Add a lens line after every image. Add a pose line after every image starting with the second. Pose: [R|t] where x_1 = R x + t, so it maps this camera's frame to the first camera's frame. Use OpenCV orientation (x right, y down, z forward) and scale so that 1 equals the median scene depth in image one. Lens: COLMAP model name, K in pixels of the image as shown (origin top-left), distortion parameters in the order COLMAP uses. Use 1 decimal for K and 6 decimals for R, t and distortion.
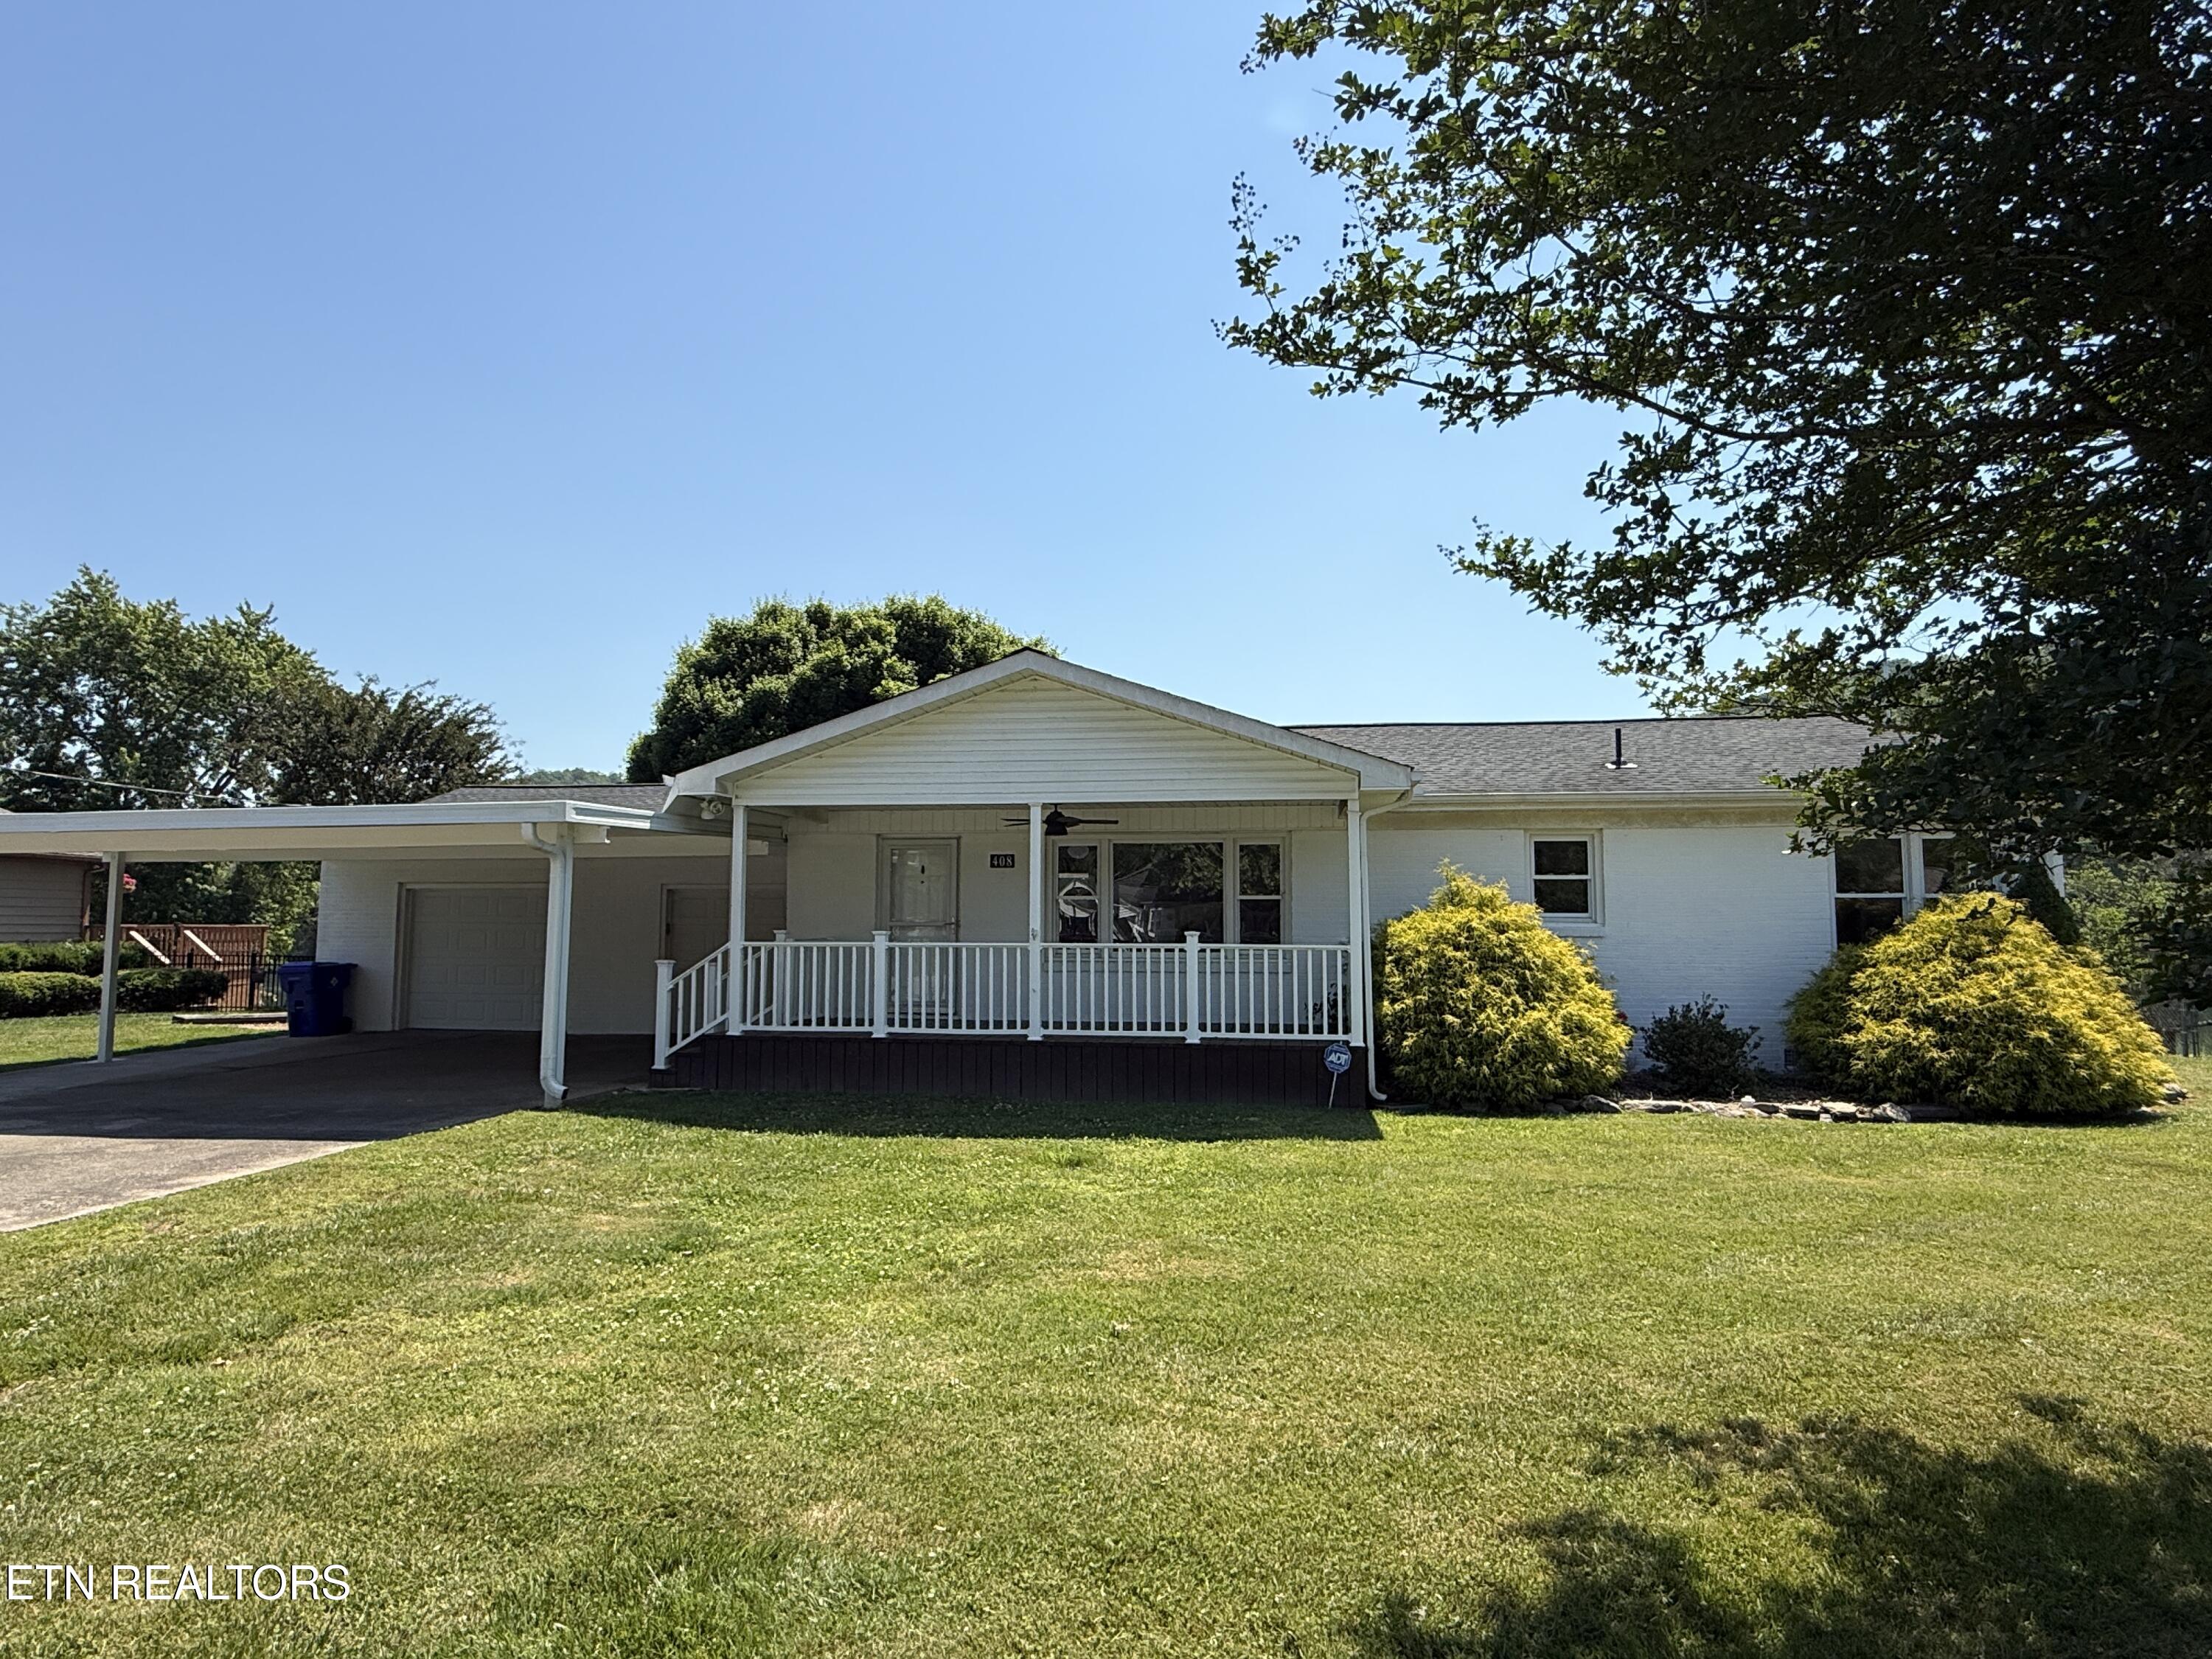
lens RADIAL K [[1248.3, 0, 1106.0], [0, 1248.3, 829.5], [0, 0, 1]] dist [-0.000497, -0.001317]
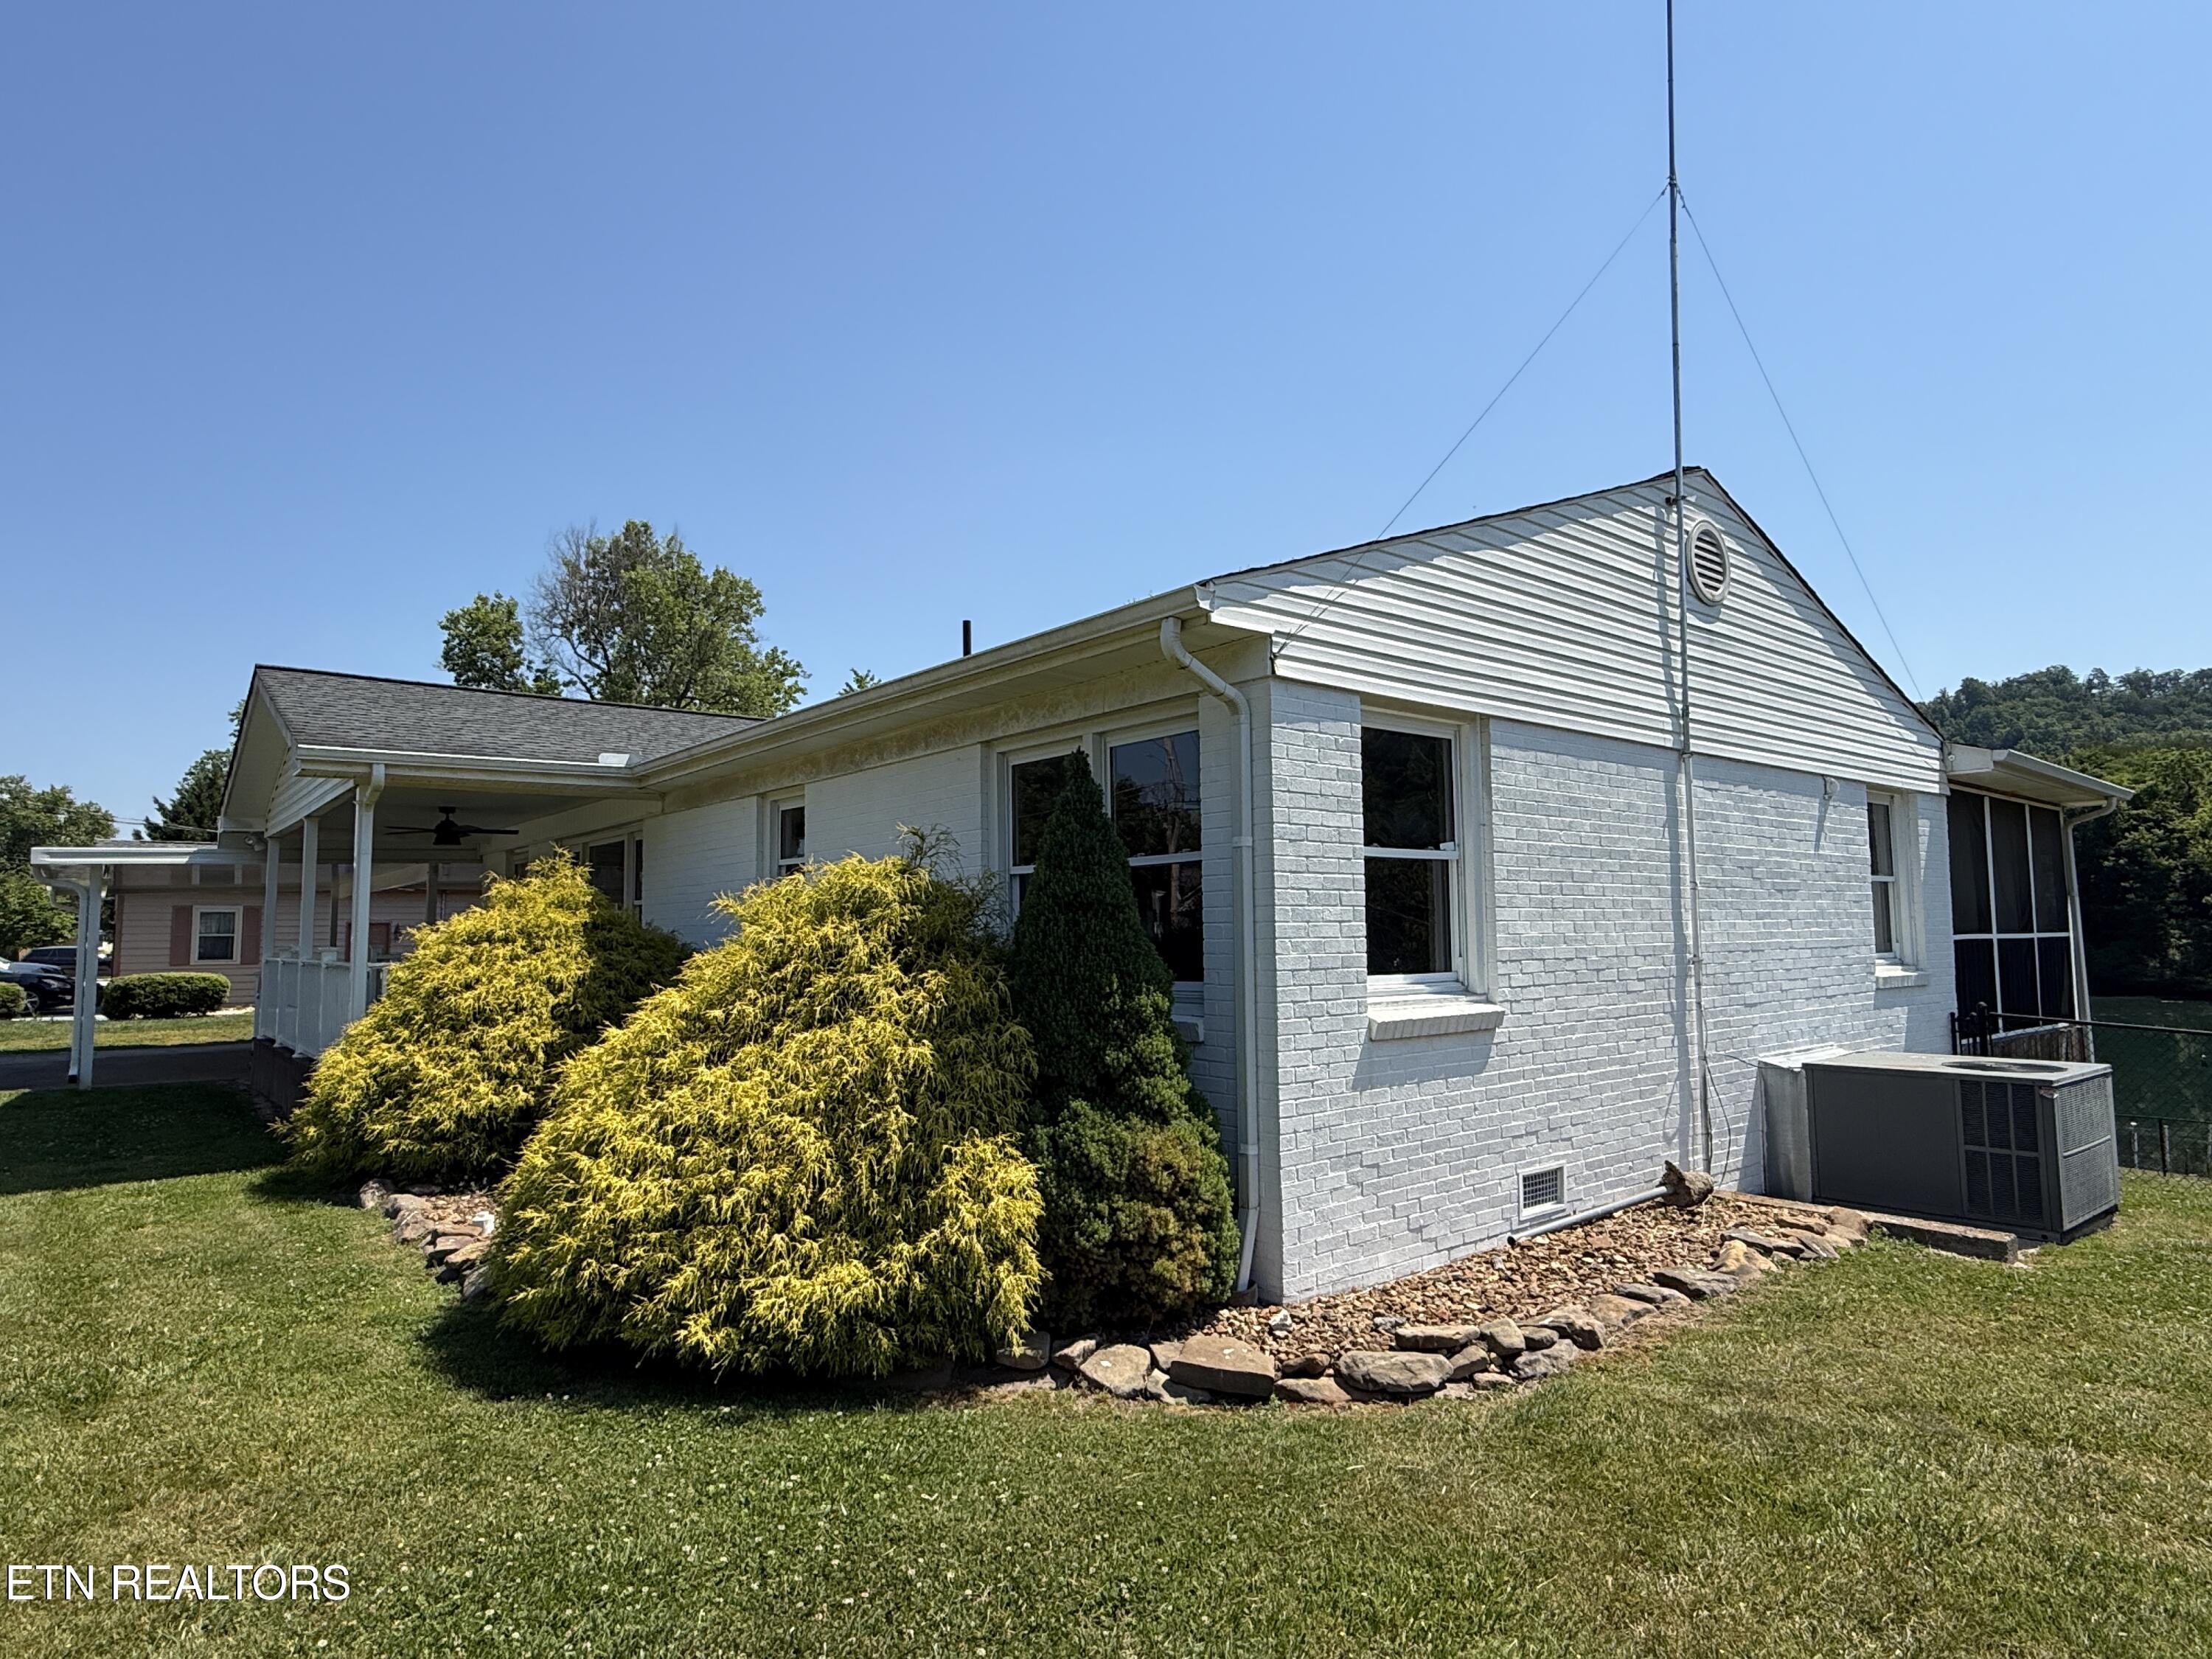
lens RADIAL K [[1248.3, 0, 1106.0], [0, 1248.3, 829.5], [0, 0, 1]] dist [-0.000497, -0.001317]
pose [[0.732528, -0.067609, -0.677371, 0.924602], [0.067761, 0.997356, -0.026267, 0.049280], [0.677355, -0.026658, 0.735173, 0.598927]]
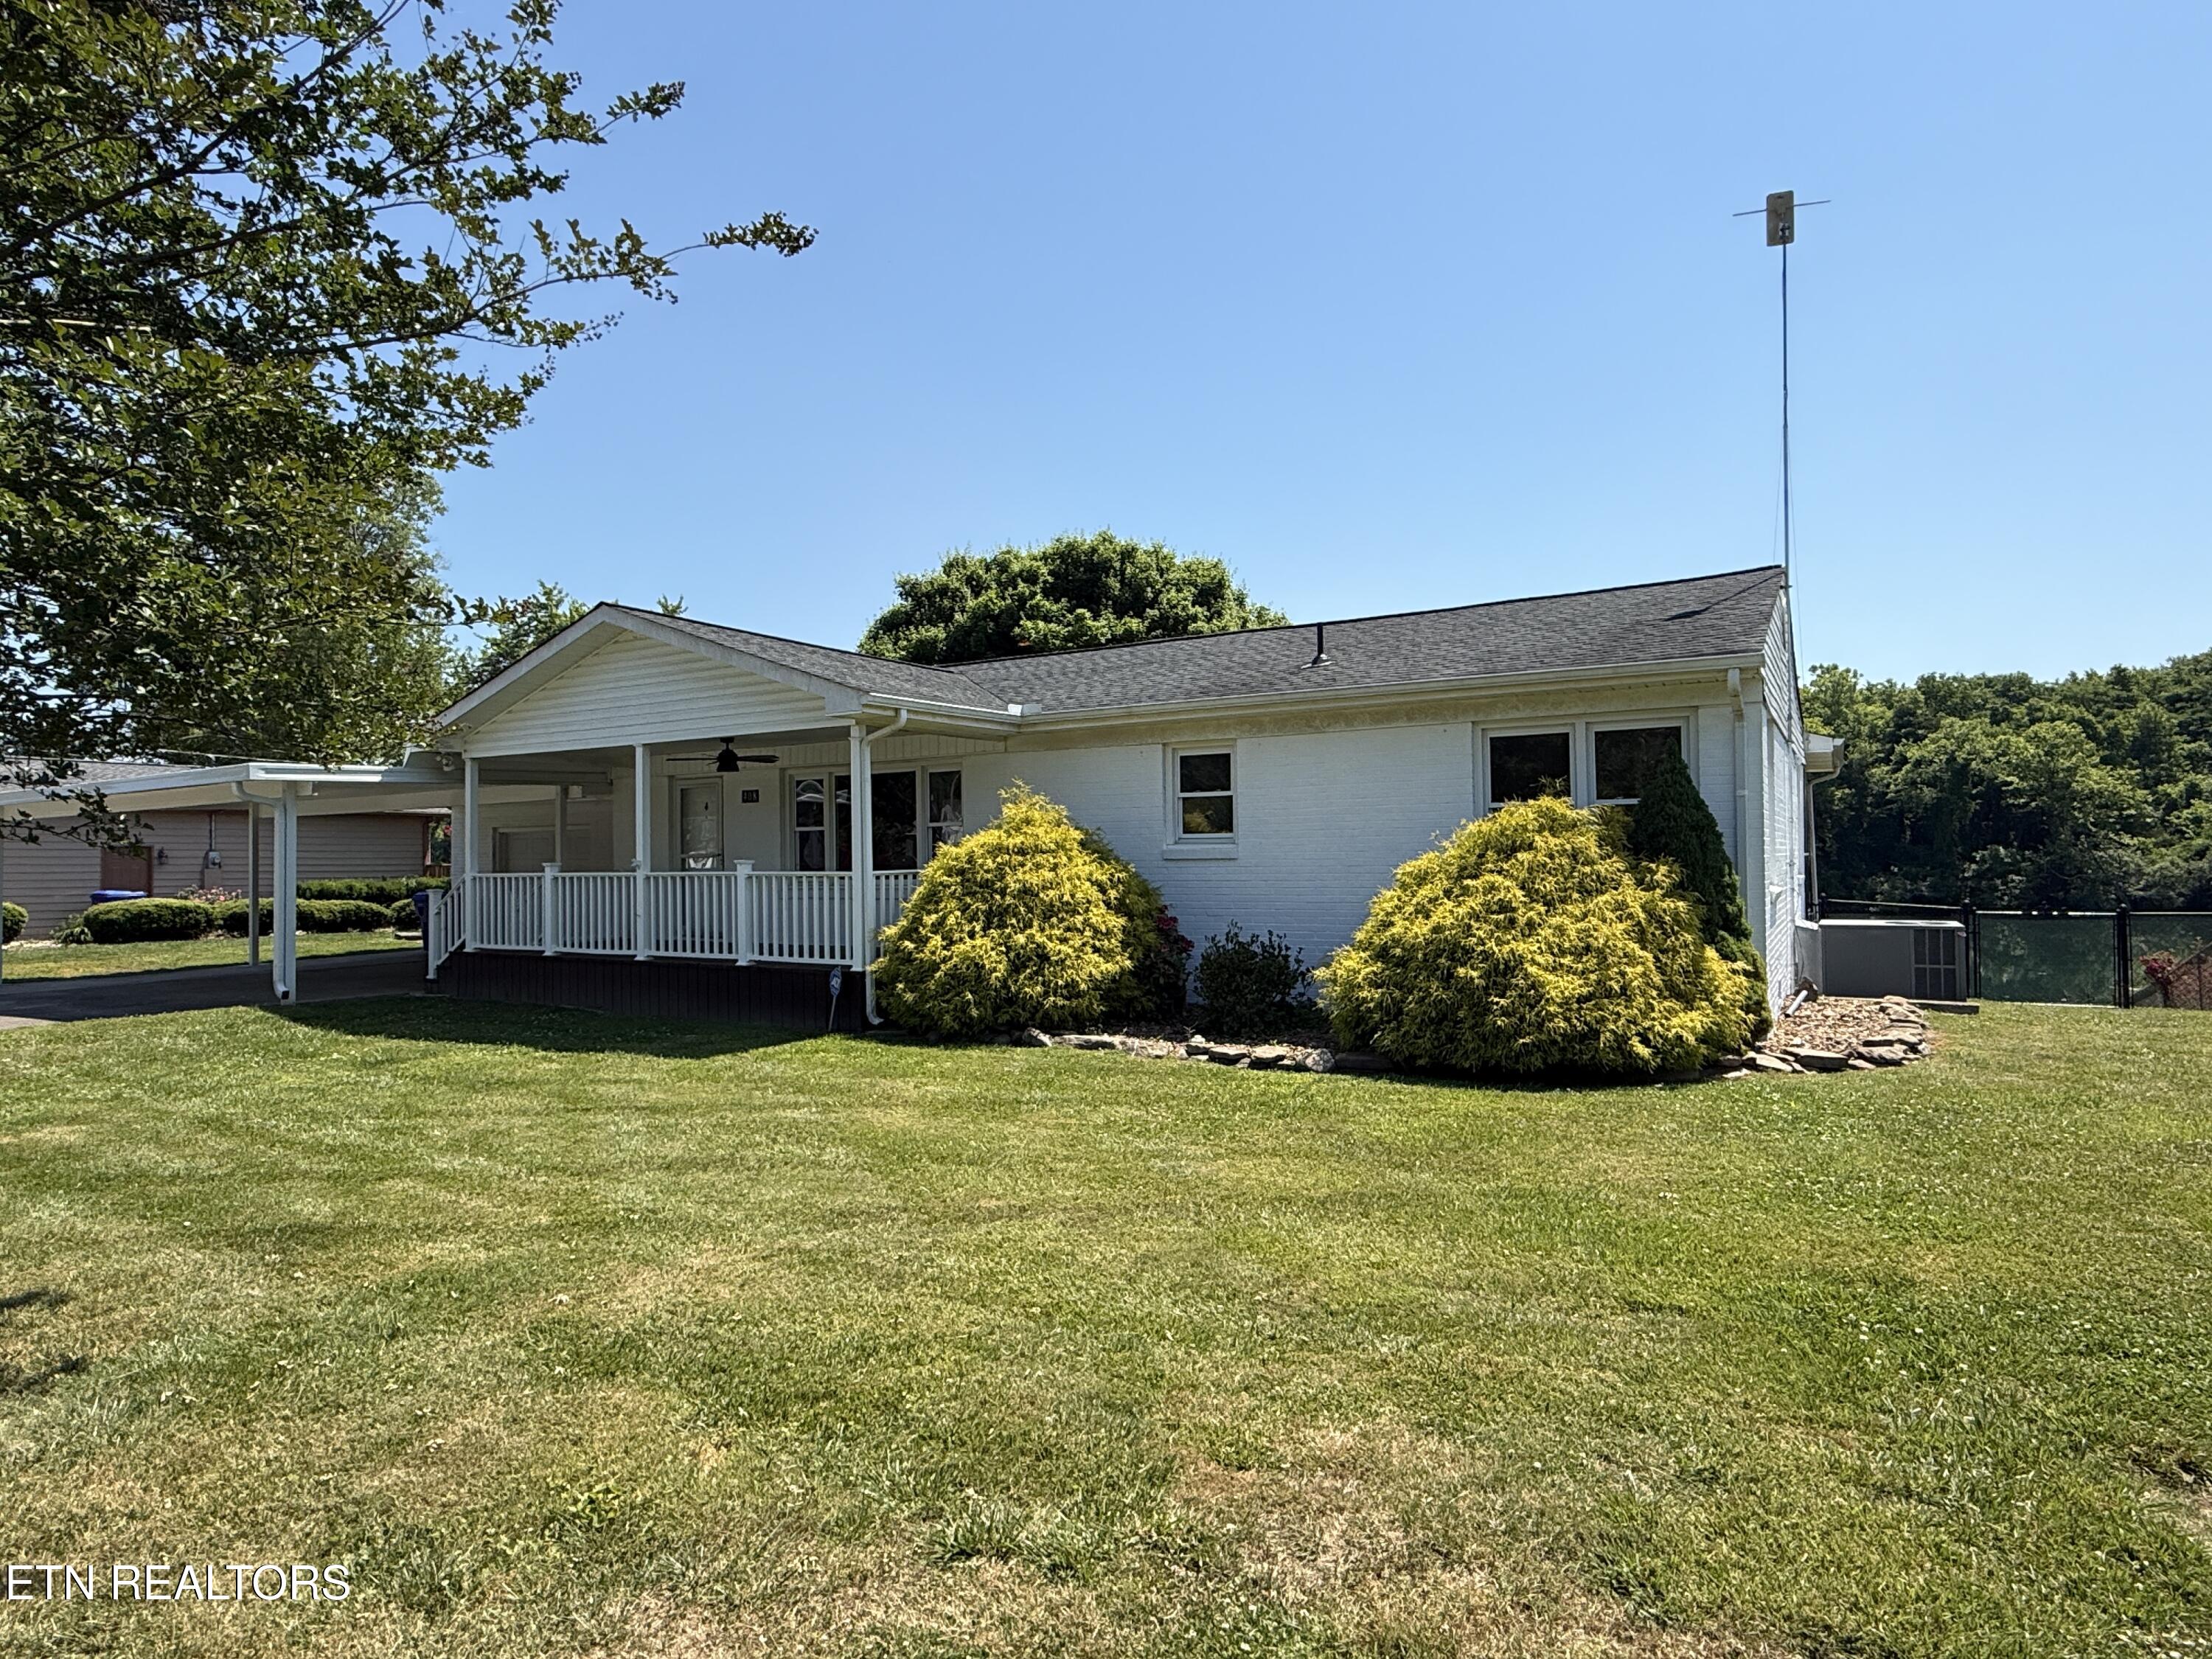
lens RADIAL K [[1248.3, 0, 1106.0], [0, 1248.3, 829.5], [0, 0, 1]] dist [-0.000497, -0.001317]
pose [[0.921257, -0.023081, -0.388269, 0.634606], [0.045413, 0.997793, 0.048439, 0.015874], [0.386294, -0.062258, 0.920272, 0.125300]]
